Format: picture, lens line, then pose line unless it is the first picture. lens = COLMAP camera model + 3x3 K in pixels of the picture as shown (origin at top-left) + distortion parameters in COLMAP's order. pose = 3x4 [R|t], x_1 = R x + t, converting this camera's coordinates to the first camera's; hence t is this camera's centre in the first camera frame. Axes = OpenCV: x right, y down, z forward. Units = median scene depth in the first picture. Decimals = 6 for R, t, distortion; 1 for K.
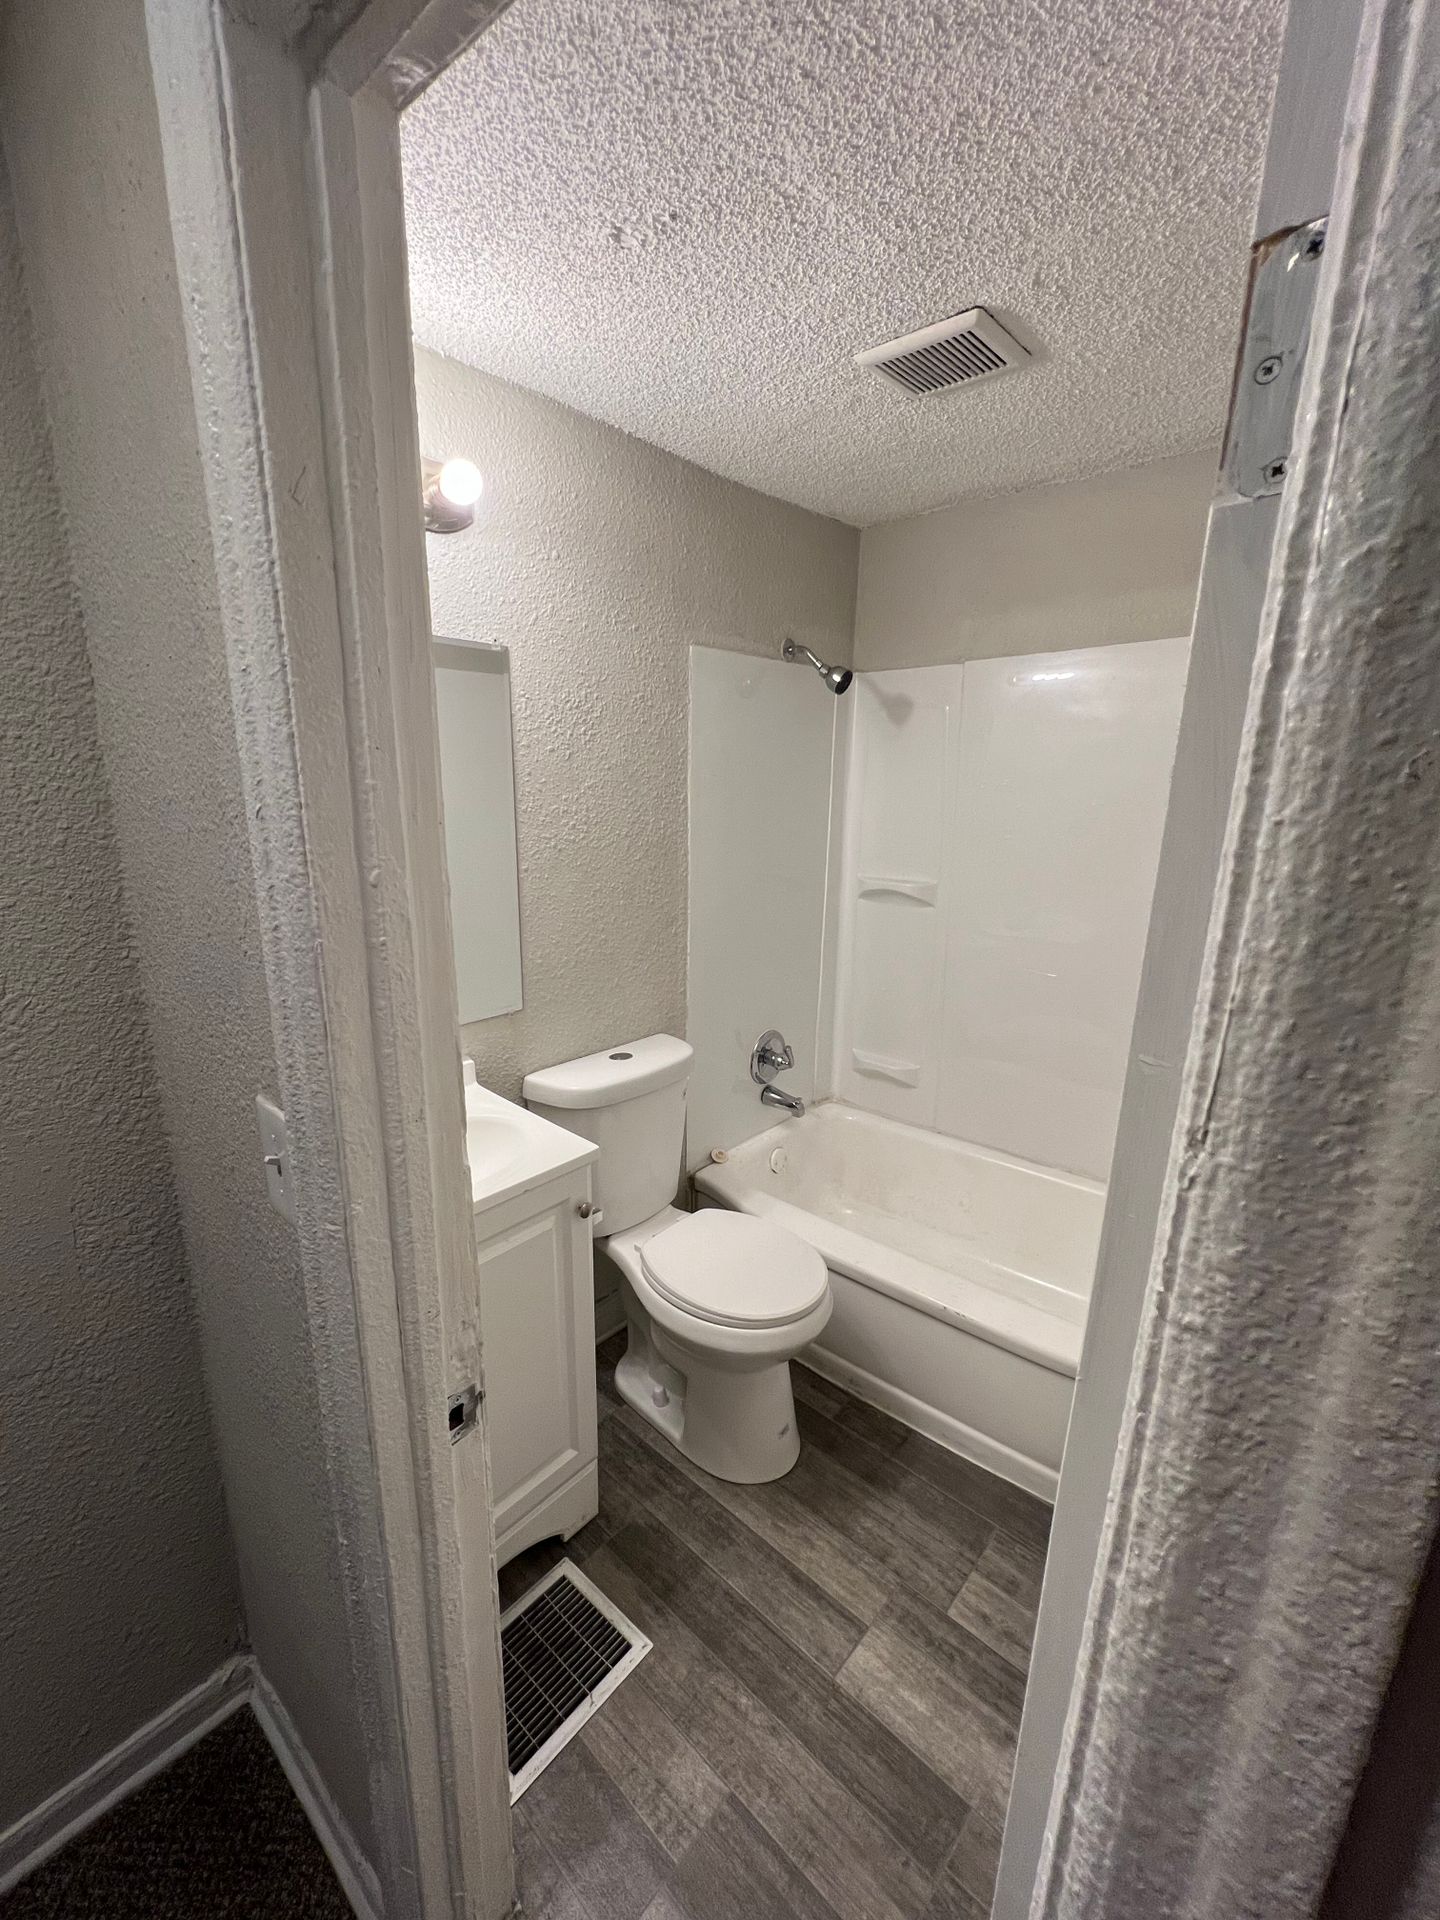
lens RADIAL K [[780.4, 0, 714.6], [0, 780.4, 968.4], [0, 0, 1]] dist [0.000334, -0.000246]
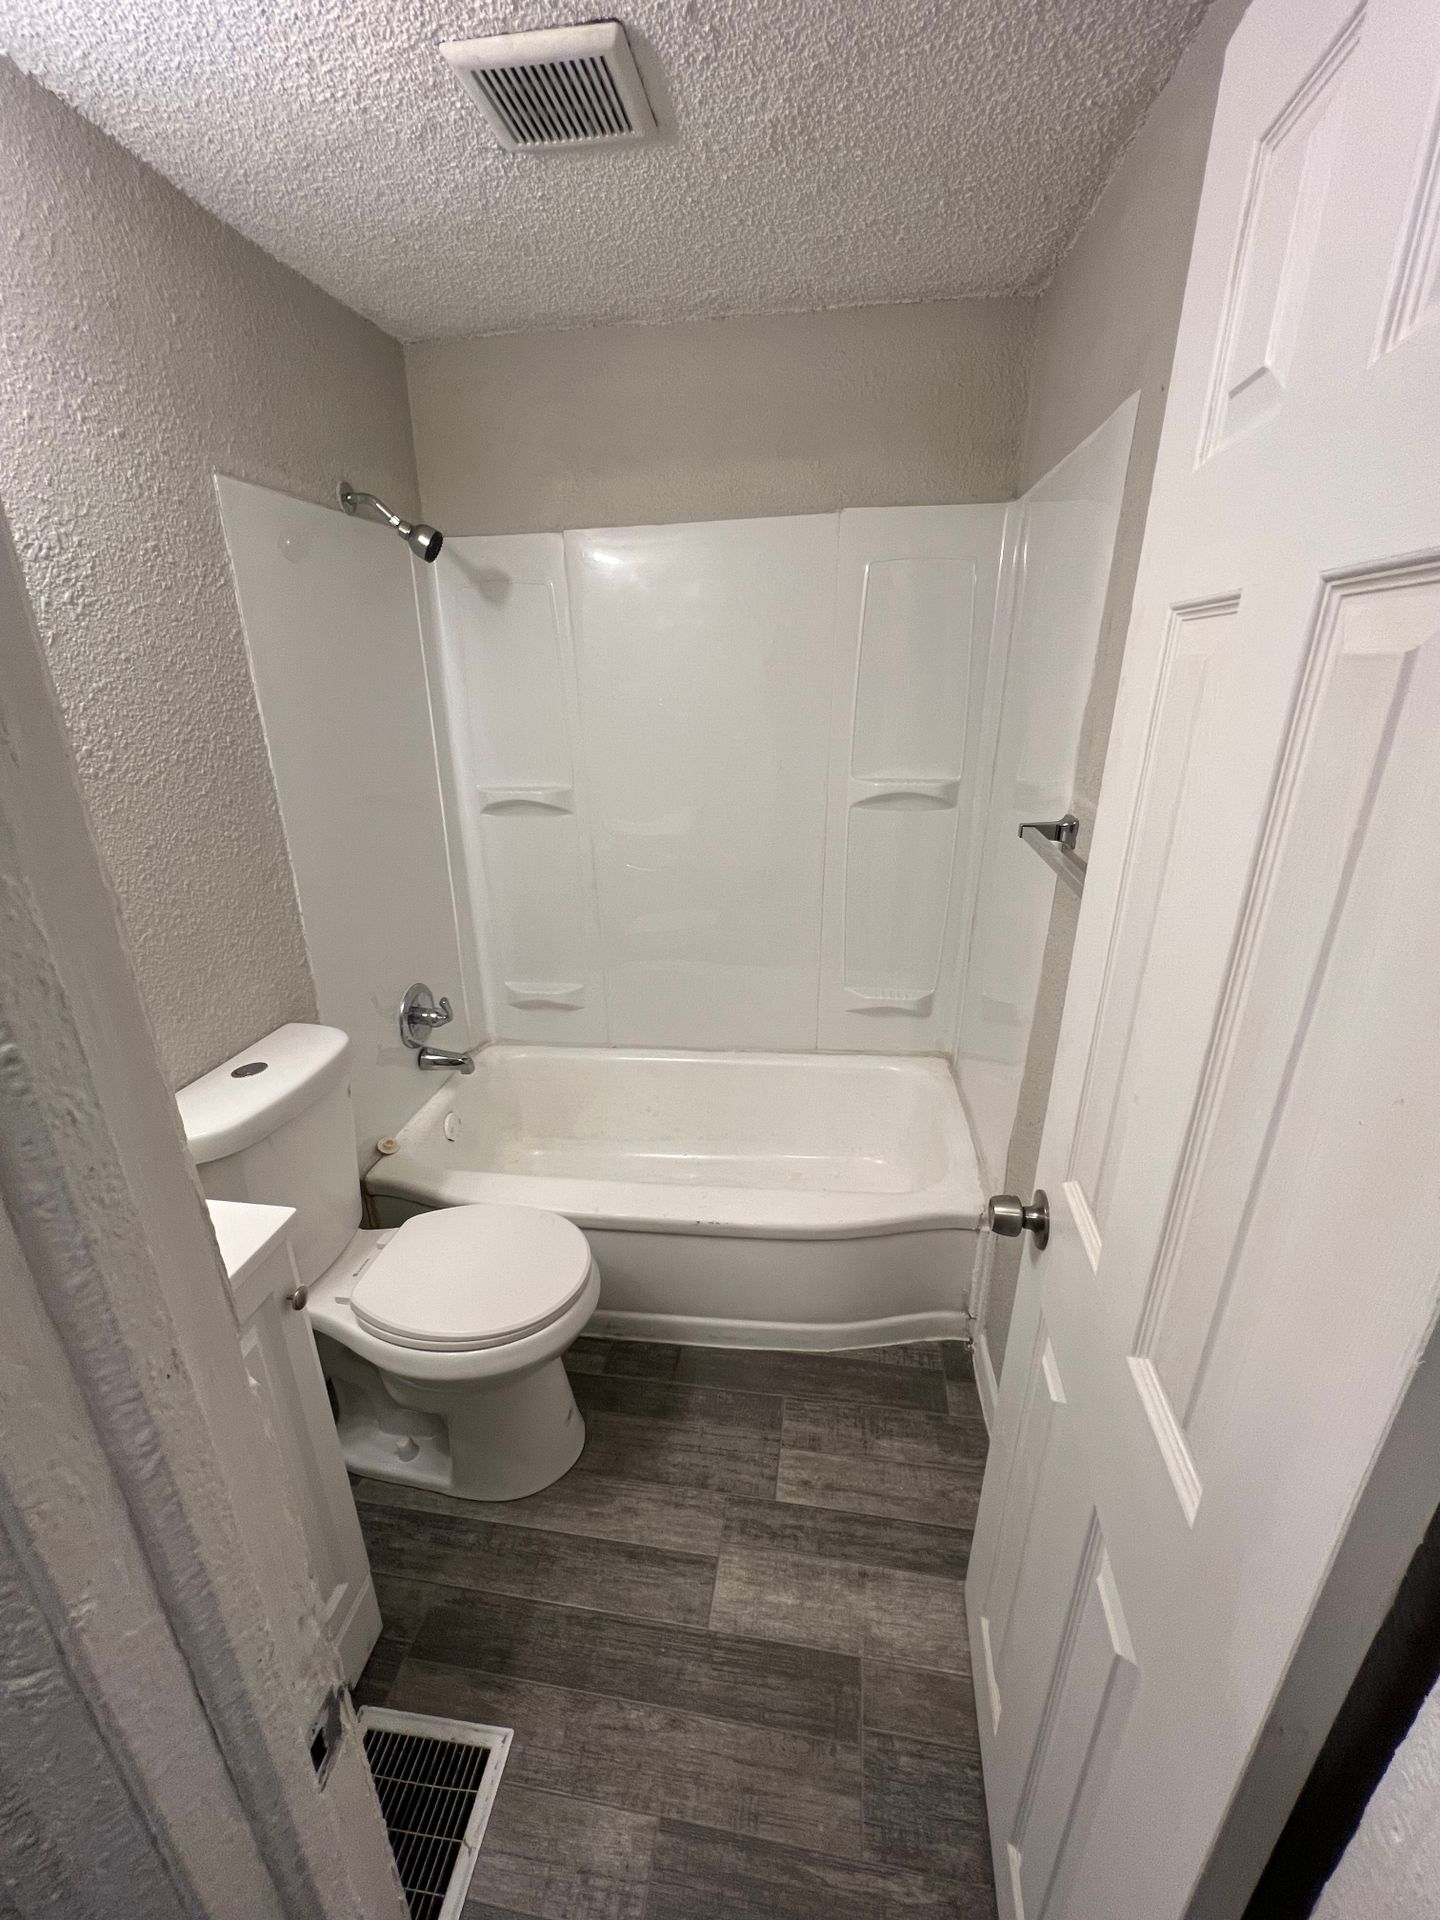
lens RADIAL K [[780.4, 0, 714.6], [0, 780.4, 968.4], [0, 0, 1]] dist [0.000334, -0.000246]
pose [[0.832812, -0.215695, 0.509804, -0.107605], [0.153331, 0.974813, 0.161956, -0.030595], [-0.531896, -0.056710, 0.844908, 0.153737]]
